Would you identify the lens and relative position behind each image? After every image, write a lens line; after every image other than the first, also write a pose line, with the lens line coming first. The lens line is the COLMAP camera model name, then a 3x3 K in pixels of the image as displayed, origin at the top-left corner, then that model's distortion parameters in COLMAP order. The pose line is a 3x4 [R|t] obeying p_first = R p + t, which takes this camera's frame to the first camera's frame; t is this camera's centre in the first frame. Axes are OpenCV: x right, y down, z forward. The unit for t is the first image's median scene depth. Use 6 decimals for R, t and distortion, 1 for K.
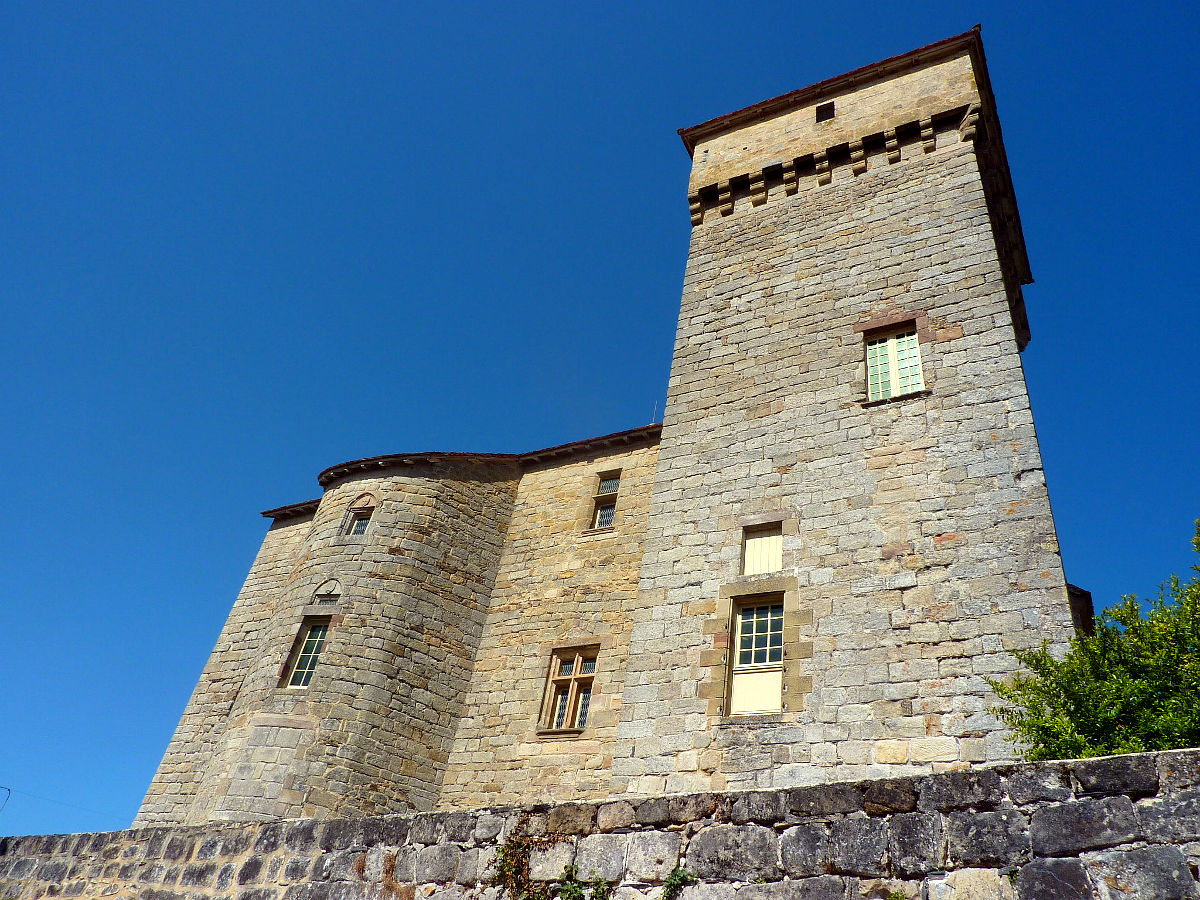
lens RADIAL K [[885.4, 0, 598.1], [0, 885.4, 446.4], [0, 0, 1]] dist [-0.016413, -0.016344]
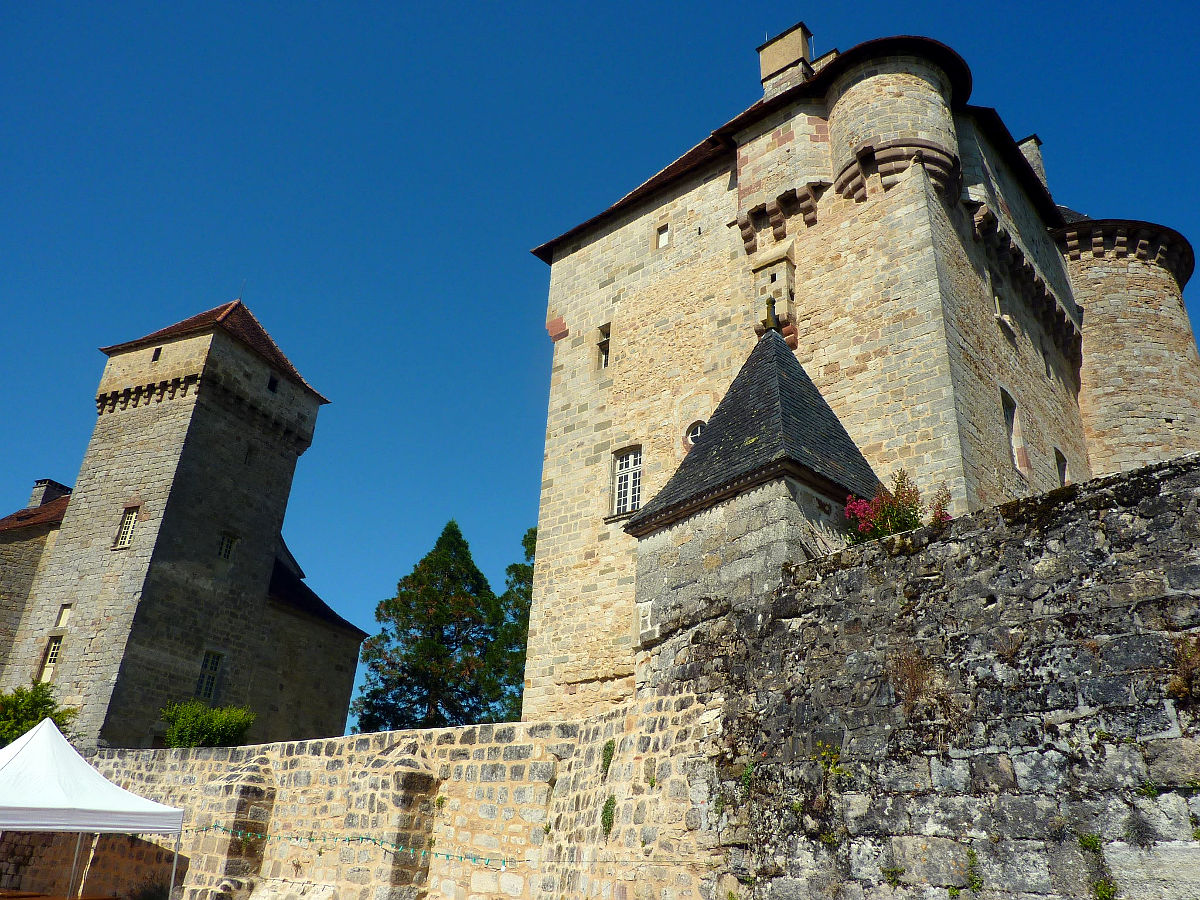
lens RADIAL K [[885.4, 0, 598.1], [0, 885.4, 446.4], [0, 0, 1]] dist [-0.016413, -0.016344]
pose [[0.993671, -0.066454, 0.090566, 1.020611], [0.043135, 0.970159, 0.238603, -0.598697], [-0.103719, -0.233187, 0.966885, -0.991861]]
